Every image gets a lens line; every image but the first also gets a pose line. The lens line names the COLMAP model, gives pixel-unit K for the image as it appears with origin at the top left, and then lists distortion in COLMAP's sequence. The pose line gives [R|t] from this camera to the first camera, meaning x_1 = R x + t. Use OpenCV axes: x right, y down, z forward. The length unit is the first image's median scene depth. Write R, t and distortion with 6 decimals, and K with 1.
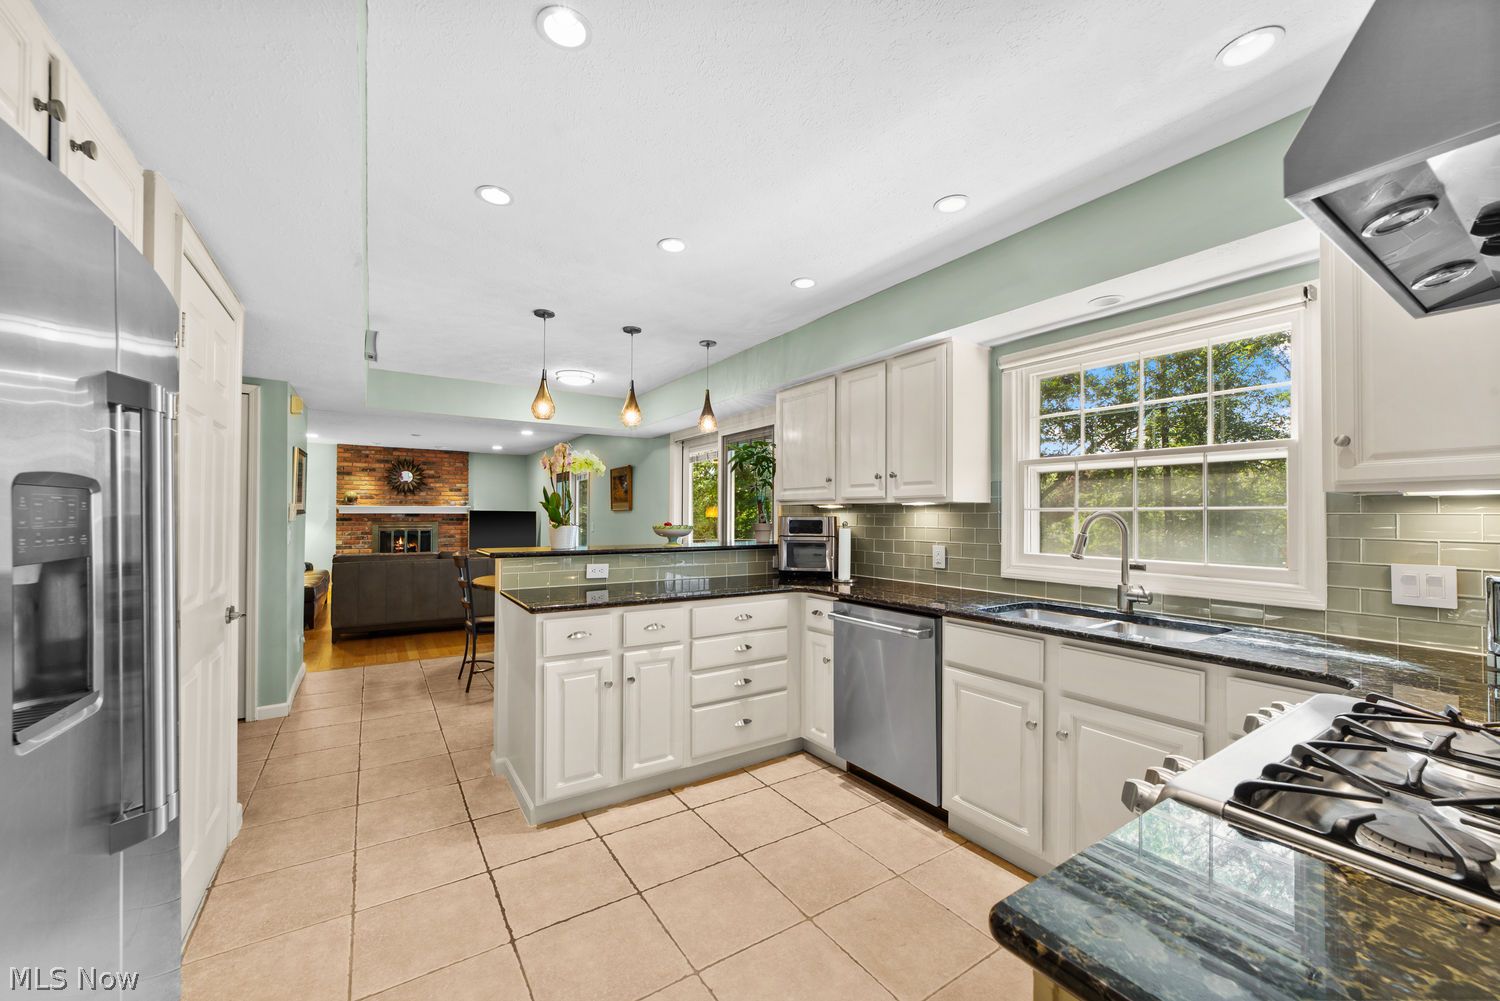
lens RADIAL K [[577.8, 0, 739.1], [0, 577.8, 507.1], [0, 0, 1]] dist [-0.010672, 0.006203]
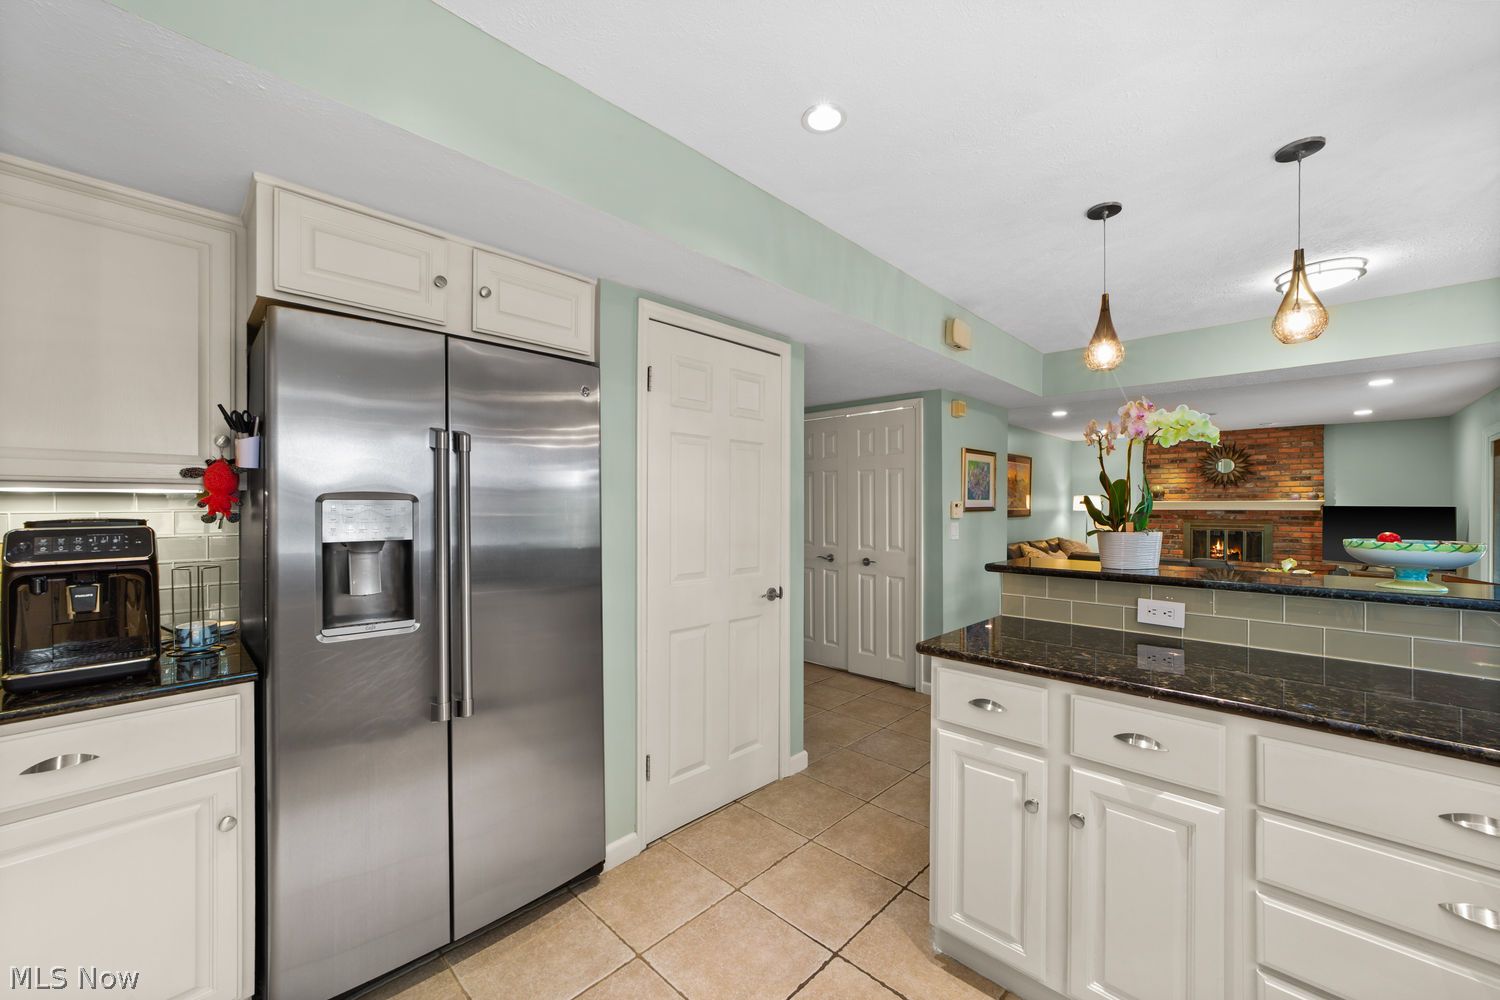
lens RADIAL K [[577.8, 0, 750.0], [0, 577.8, 506.3], [0, 0, 1]] dist [-0.010672, 0.006203]
pose [[0.228544, -0.004135, -0.973525, 0.077106], [0.010257, 0.999946, -0.001839, 0.000441], [0.973480, -0.009565, 0.228574, 0.164890]]
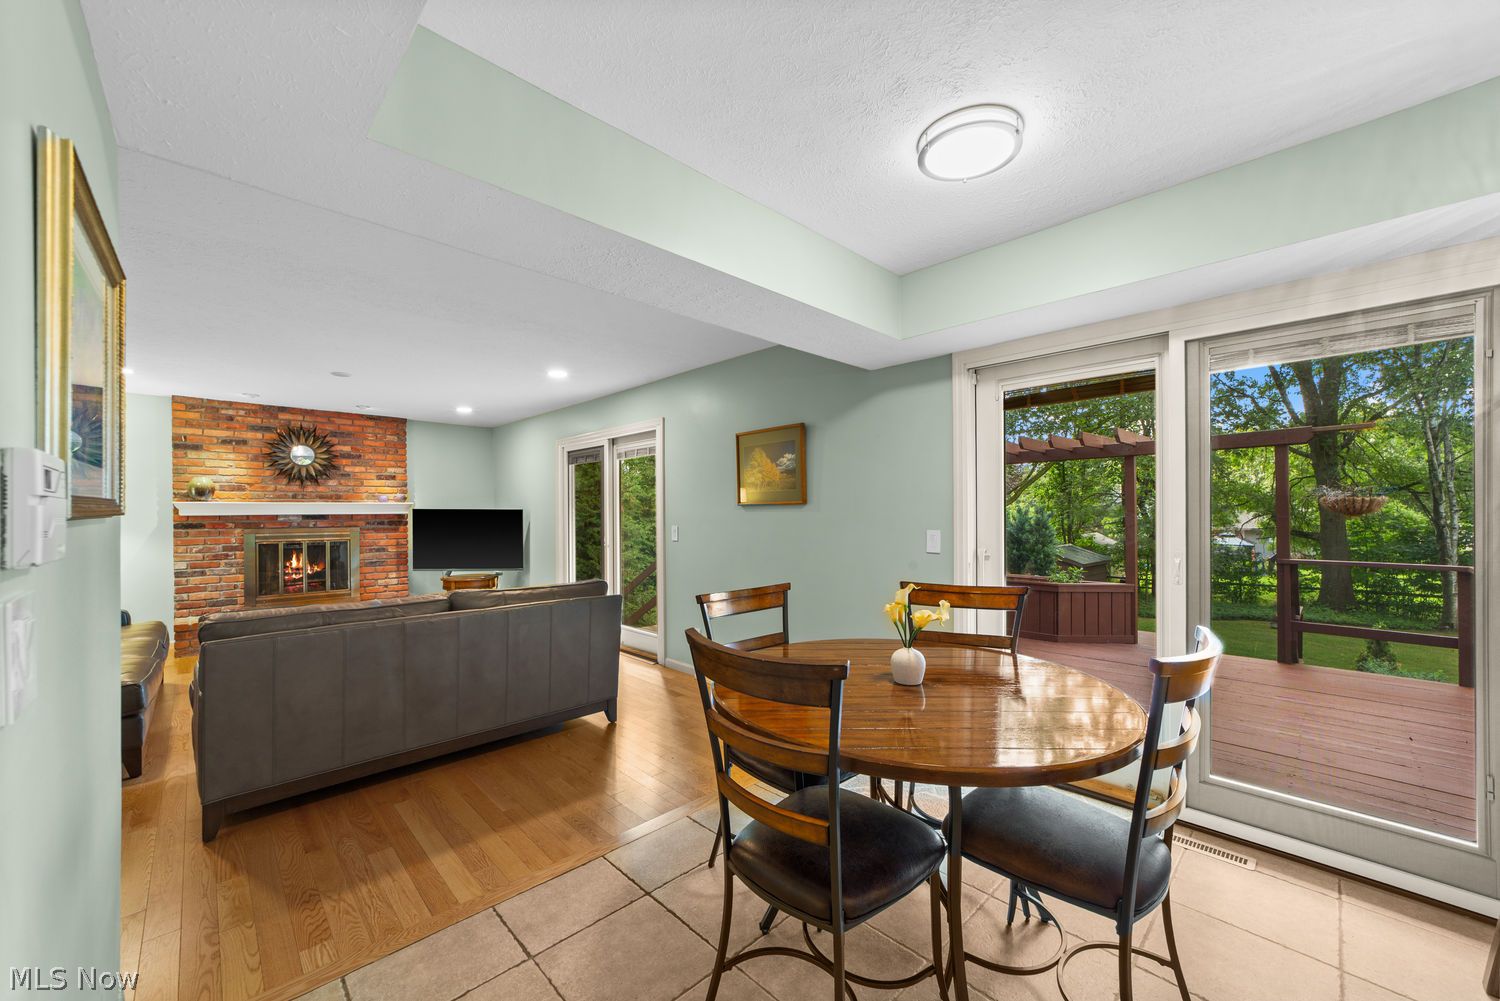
lens RADIAL K [[577.8, 0, 743.5], [0, 577.8, 514.5], [0, 0, 1]] dist [-0.010672, 0.006203]
pose [[0.981466, -0.011128, 0.191311, -0.262395], [0.007689, 0.999795, 0.018709, 0.003562], [-0.191480, -0.016891, 0.981351, 0.342149]]
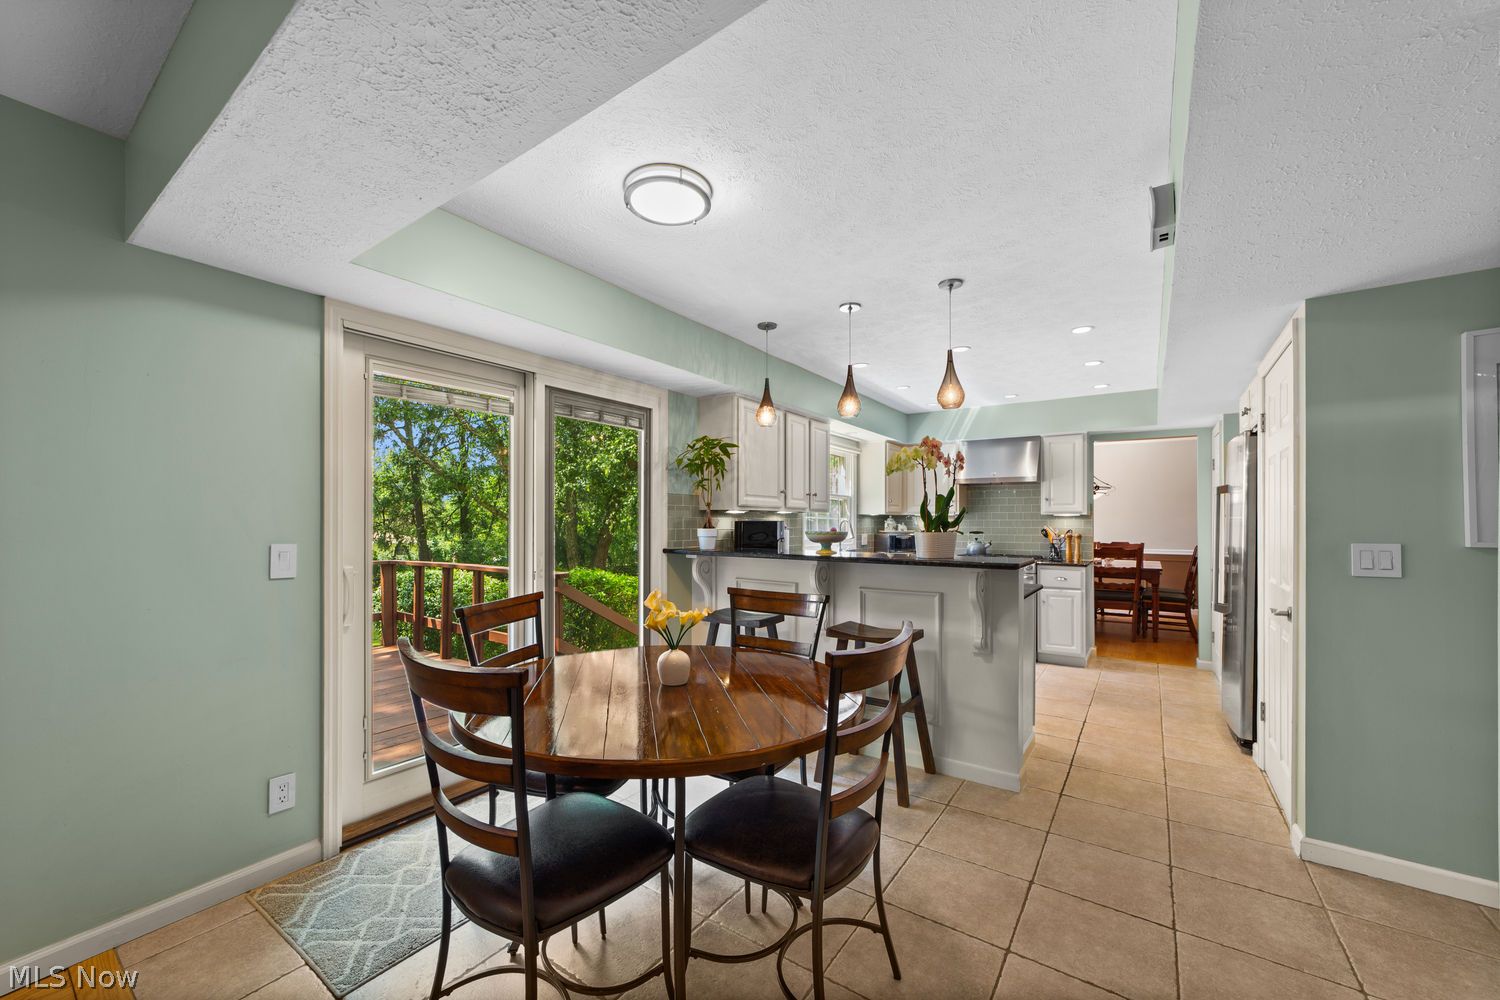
lens RADIAL K [[577.8, 0, 748.3], [0, 577.8, 515.9], [0, 0, 1]] dist [-0.010672, 0.006203]
pose [[-0.380407, 0.003869, 0.924811, -0.370514], [-0.019423, 0.999737, -0.012172, 0.008791], [-0.924615, -0.022592, -0.380232, 0.582884]]
